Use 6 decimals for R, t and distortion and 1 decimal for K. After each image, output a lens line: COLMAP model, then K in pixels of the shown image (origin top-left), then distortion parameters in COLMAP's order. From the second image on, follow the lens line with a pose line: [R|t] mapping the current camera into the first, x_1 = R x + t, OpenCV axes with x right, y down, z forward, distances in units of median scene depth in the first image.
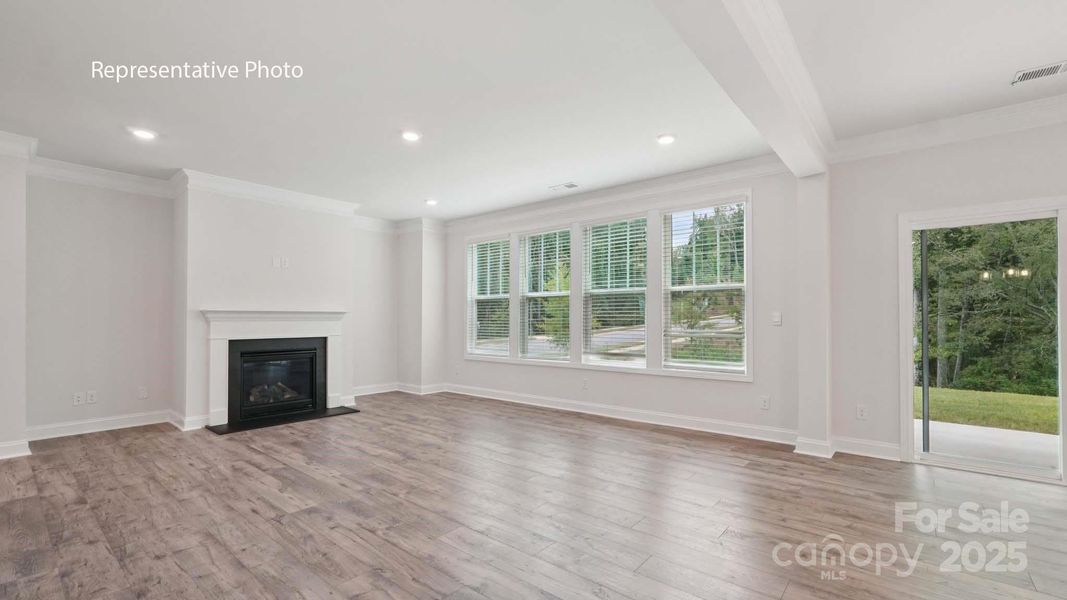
lens RADIAL K [[453.0, 0, 537.2], [0, 453.0, 310.6], [0, 0, 1]] dist [-0.015280, 0.004689]
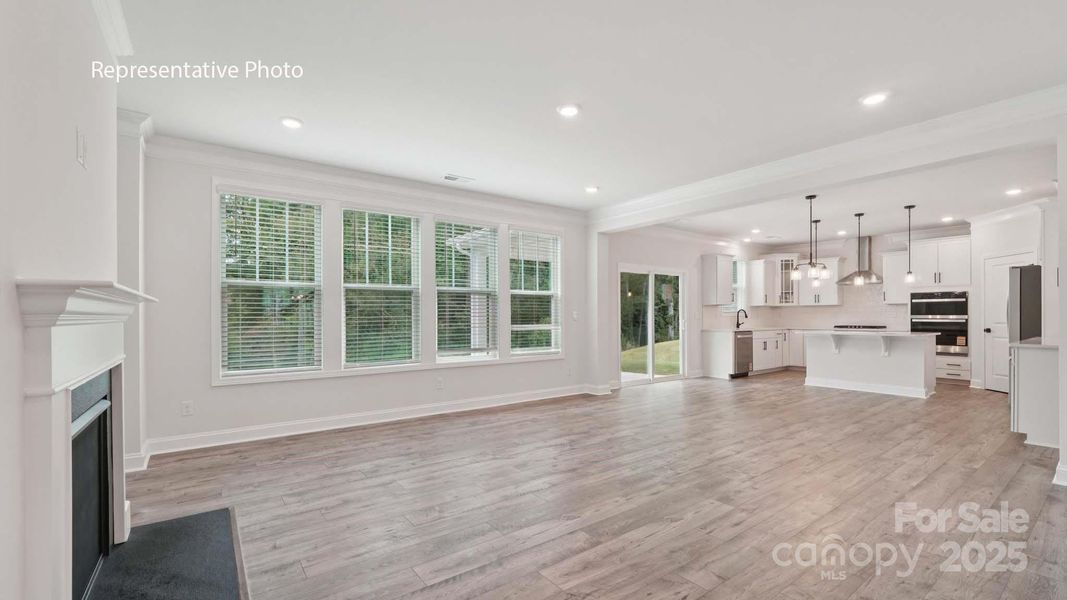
lens RADIAL K [[453.0, 0, 539.2], [0, 453.0, 311.1], [0, 0, 1]] dist [-0.015280, 0.004689]
pose [[0.234233, 0.009552, 0.972134, -0.954756], [-0.013168, 0.999891, -0.006652, 0.012536], [-0.972091, -0.011243, 0.234334, 0.694943]]
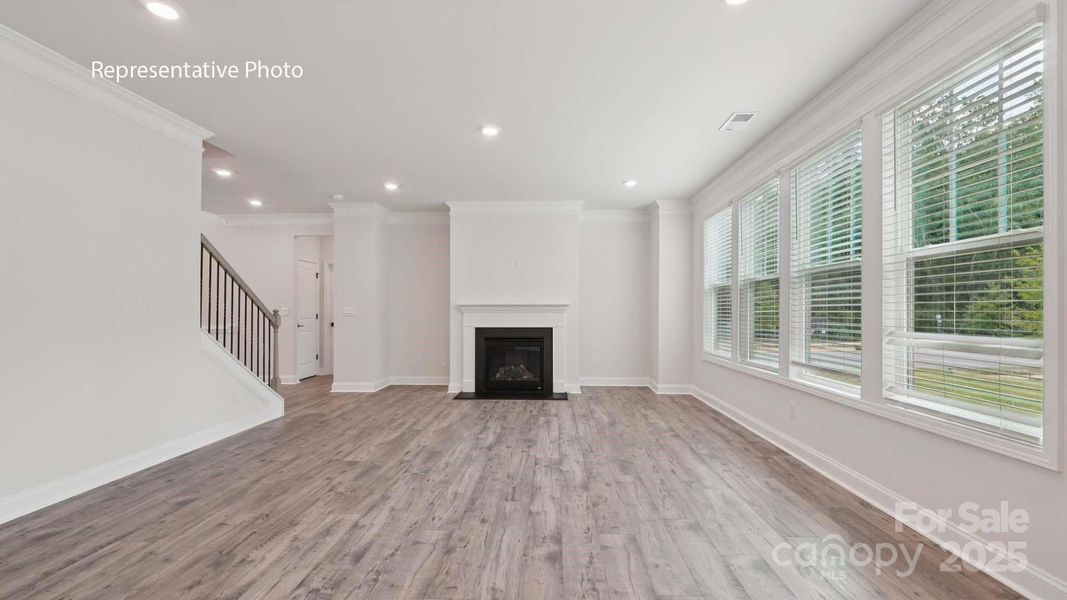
lens RADIAL K [[453.0, 0, 540.5], [0, 453.0, 309.9], [0, 0, 1]] dist [-0.015280, 0.004689]
pose [[0.611536, -0.001653, -0.791215, 0.486680], [0.014469, 0.999854, 0.009095, 0.005834], [0.791084, -0.017011, 0.611470, 0.383637]]
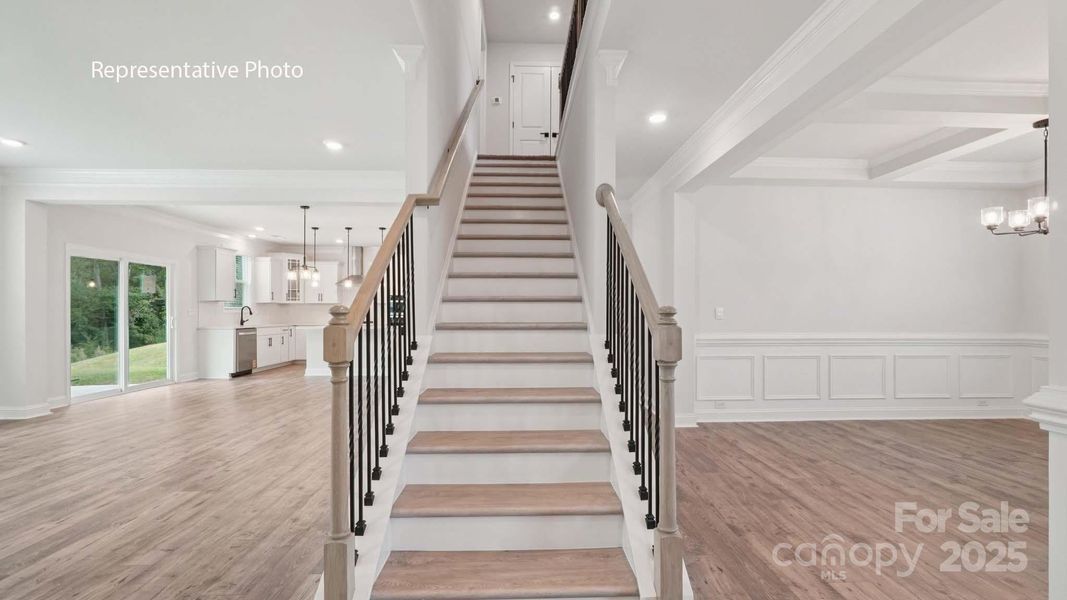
lens RADIAL K [[453.0, 0, 537.3], [0, 453.0, 318.5], [0, 0, 1]] dist [-0.015280, 0.004689]
pose [[-0.667115, -0.011149, 0.744871, -1.104218], [-0.012465, 0.999915, 0.003803, 0.010261], [-0.744850, -0.006748, -0.667197, 0.652358]]
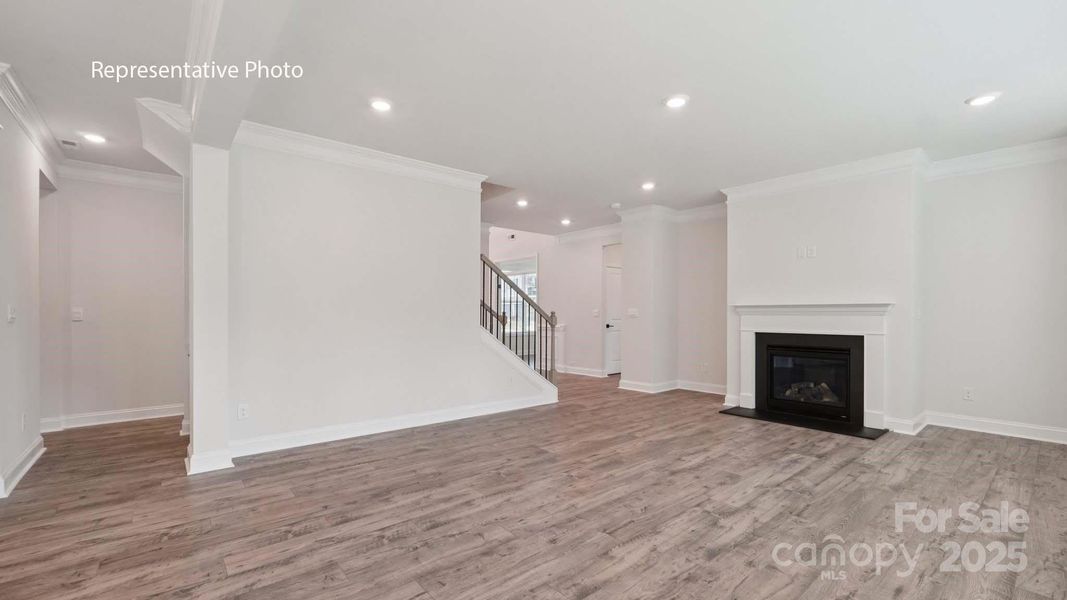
lens RADIAL K [[453.0, 0, 541.8], [0, 453.0, 312.1], [0, 0, 1]] dist [-0.015280, 0.004689]
pose [[-0.172517, -0.001712, -0.985005, 0.507378], [0.017382, 0.999837, -0.004783, 0.013703], [0.984853, -0.017947, -0.172460, 0.734163]]
